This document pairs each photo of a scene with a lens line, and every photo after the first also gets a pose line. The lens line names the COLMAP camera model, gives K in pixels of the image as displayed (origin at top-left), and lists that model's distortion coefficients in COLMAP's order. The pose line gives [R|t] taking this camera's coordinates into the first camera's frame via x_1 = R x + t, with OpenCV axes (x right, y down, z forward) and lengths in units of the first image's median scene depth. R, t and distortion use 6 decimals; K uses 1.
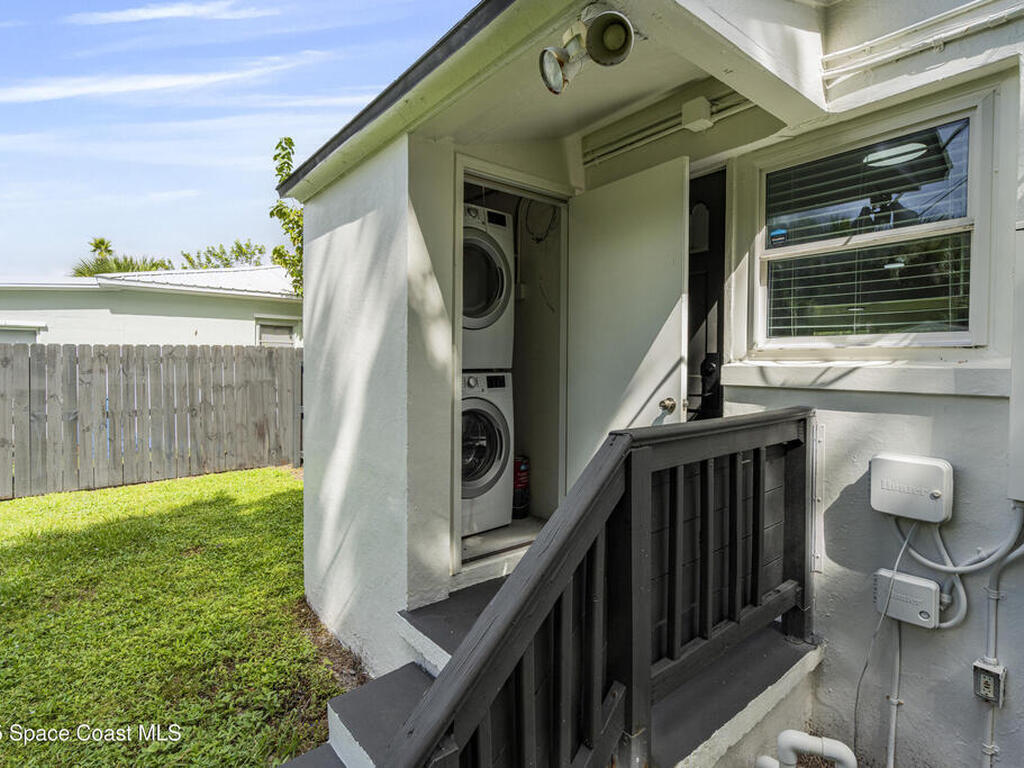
lens RADIAL K [[523.4, 0, 511.1], [0, 523.4, 377.3], [0, 0, 1]] dist [-0.010175, 0.006186]
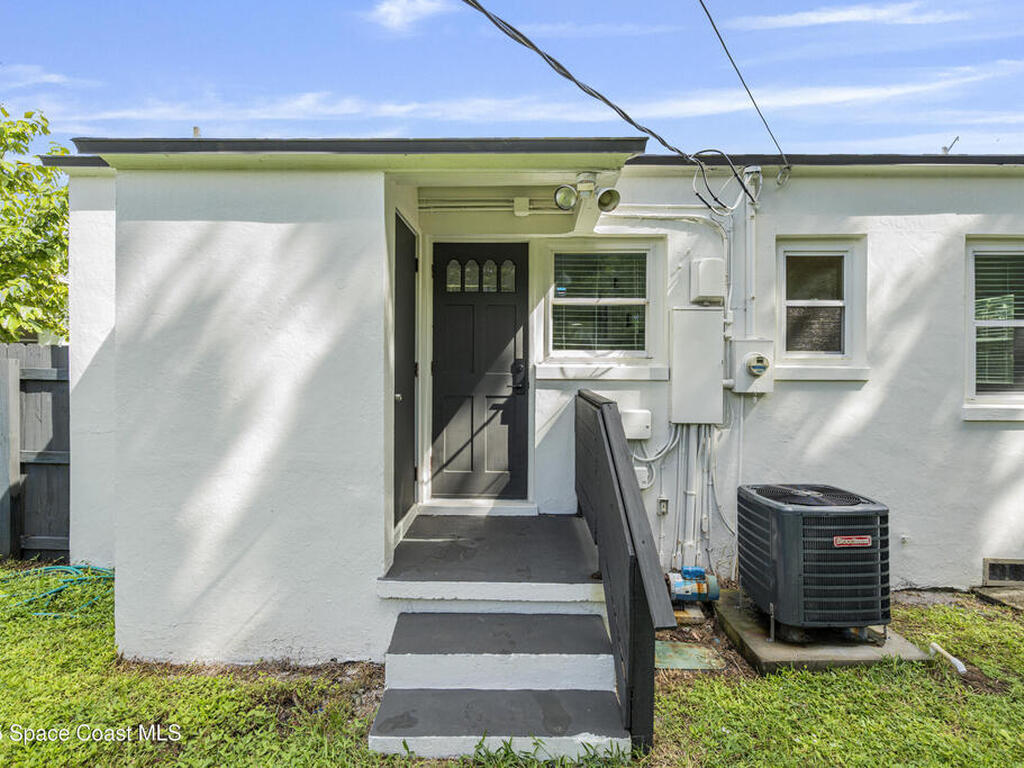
lens RADIAL K [[523.4, 0, 519.7], [0, 523.4, 375.2], [0, 0, 1]] dist [-0.010175, 0.006186]
pose [[0.638552, -0.016346, 0.769405, -0.912173], [0.018670, 0.999809, 0.005746, -0.006973], [-0.769352, 0.010696, 0.638735, 0.009468]]
